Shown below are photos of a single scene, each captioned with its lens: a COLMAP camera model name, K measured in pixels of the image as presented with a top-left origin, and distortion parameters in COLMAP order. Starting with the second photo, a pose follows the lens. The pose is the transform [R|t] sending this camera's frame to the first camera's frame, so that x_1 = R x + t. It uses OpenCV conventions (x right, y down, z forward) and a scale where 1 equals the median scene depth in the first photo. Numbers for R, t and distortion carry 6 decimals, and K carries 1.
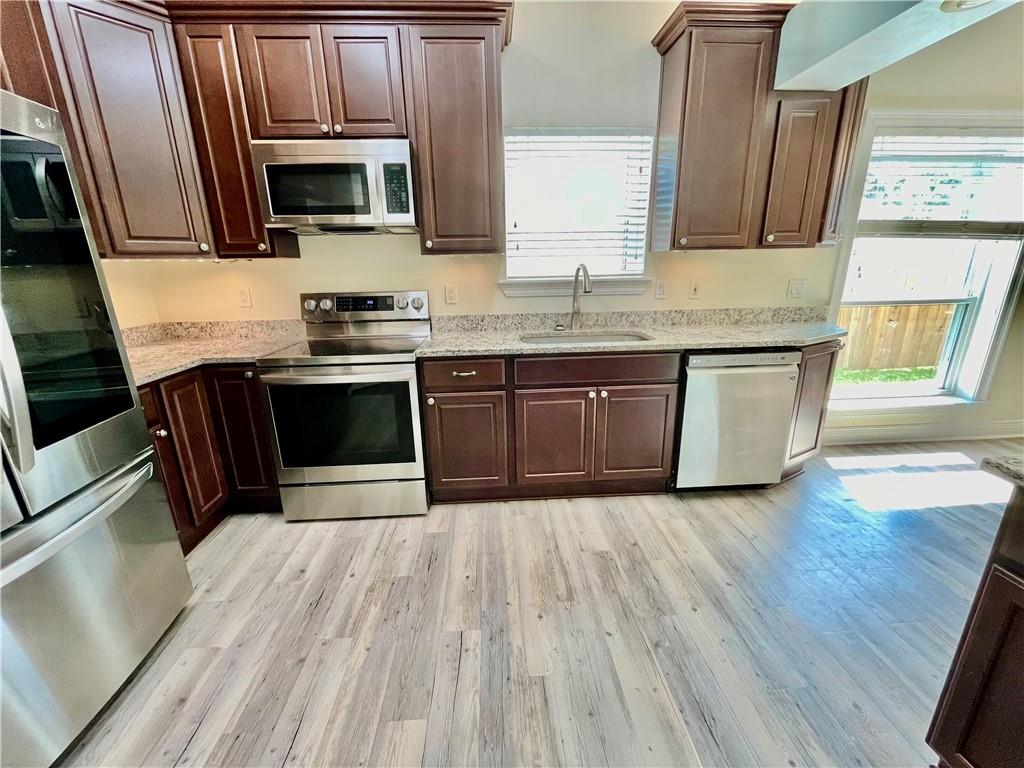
lens RADIAL K [[413.9, 0, 512.8], [0, 413.9, 379.3], [0, 0, 1]] dist [-0.003139, -0.000254]
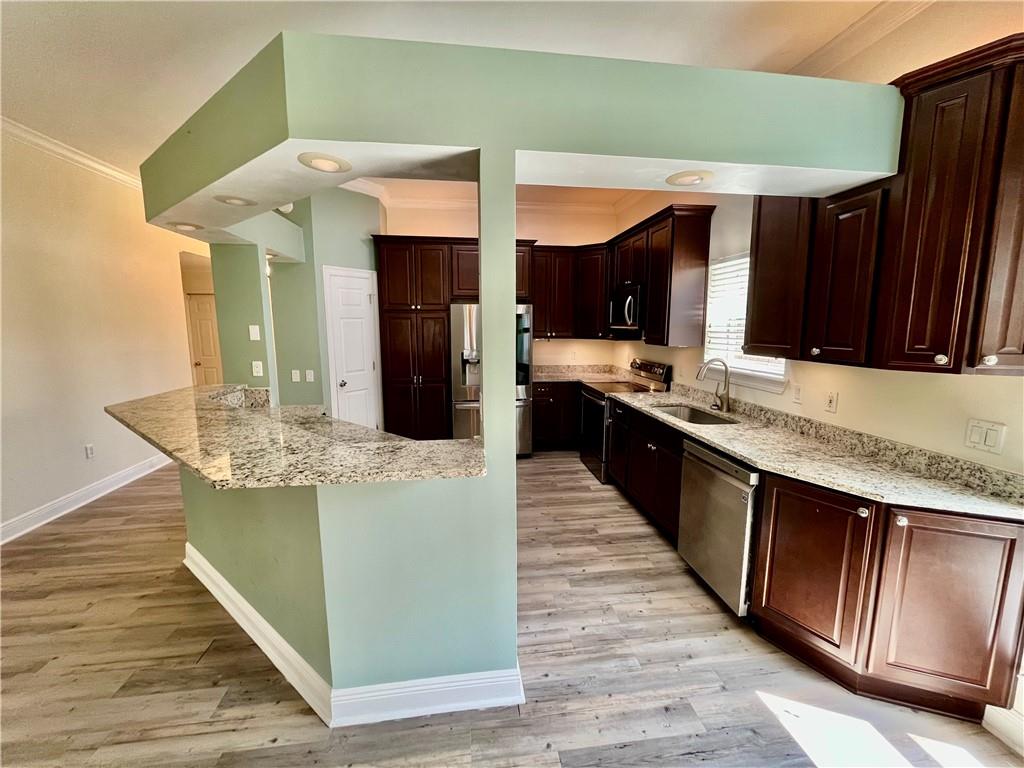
lens RADIAL K [[413.9, 0, 513.4], [0, 413.9, 378.2], [0, 0, 1]] dist [-0.003139, -0.000254]
pose [[0.067809, 0.147821, -0.986687, 1.585835], [-0.270283, 0.954703, 0.124454, -0.246245], [0.960390, 0.258246, 0.104691, 0.344238]]
